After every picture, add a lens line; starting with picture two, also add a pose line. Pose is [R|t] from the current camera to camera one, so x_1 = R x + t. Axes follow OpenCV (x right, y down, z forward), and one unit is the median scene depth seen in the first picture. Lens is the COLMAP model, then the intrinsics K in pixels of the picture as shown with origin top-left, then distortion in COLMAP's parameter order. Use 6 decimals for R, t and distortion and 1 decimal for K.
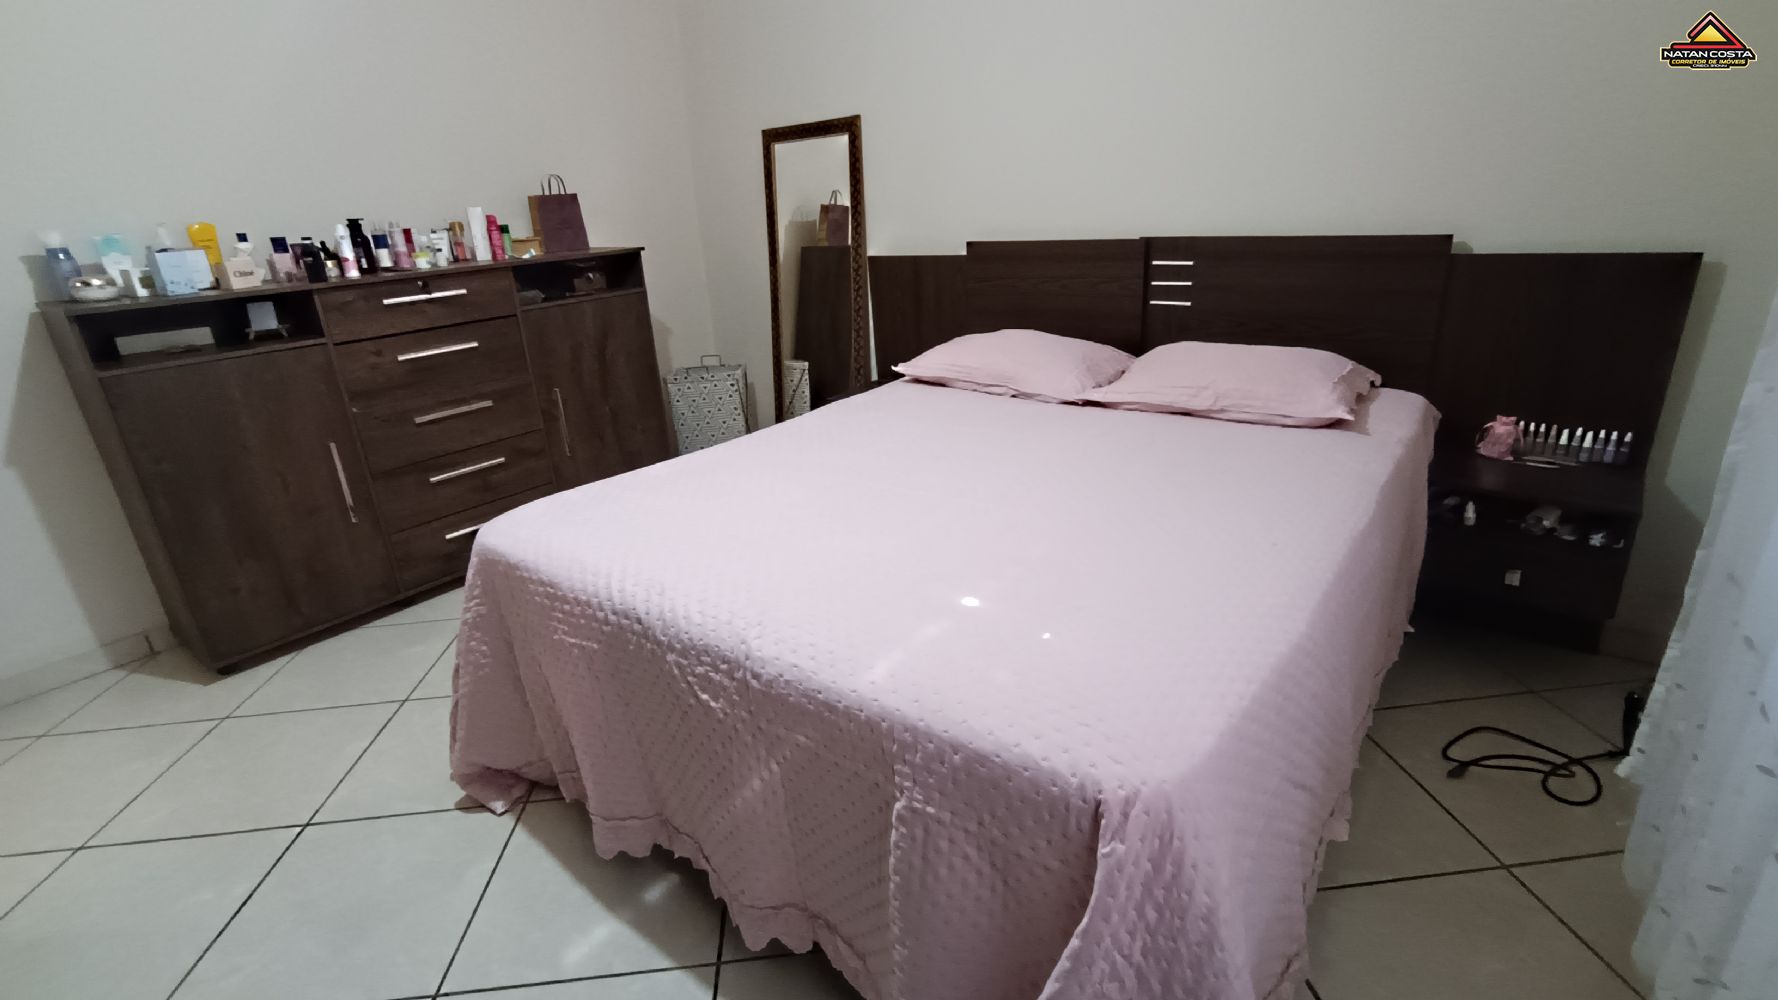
lens RADIAL K [[817.5, 0, 884.5], [0, 817.5, 493.5], [0, 0, 1]] dist [0.002421, -0.000288]
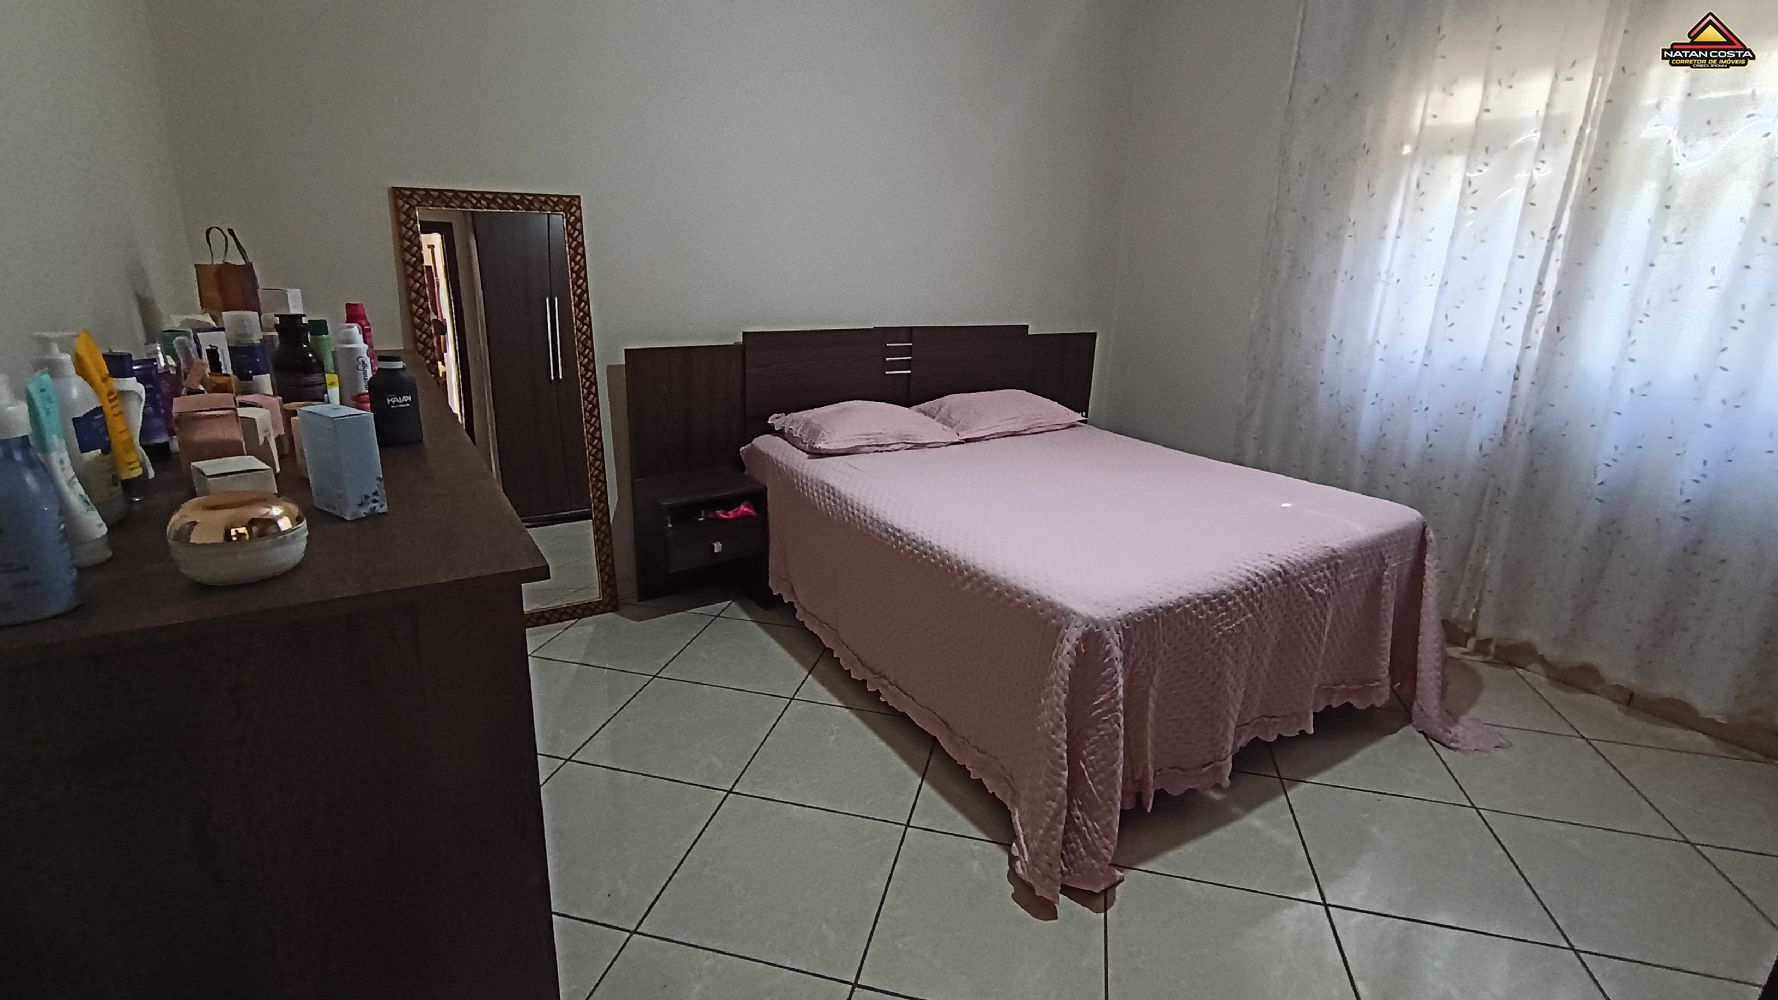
lens RADIAL K [[817.5, 0, 884.5], [0, 817.5, 493.5], [0, 0, 1]] dist [0.002421, -0.000288]
pose [[0.323229, -0.199572, 0.925037, -1.035817], [0.278333, 0.954321, 0.108635, -0.197404], [-0.904464, 0.222354, 0.364011, 0.566095]]
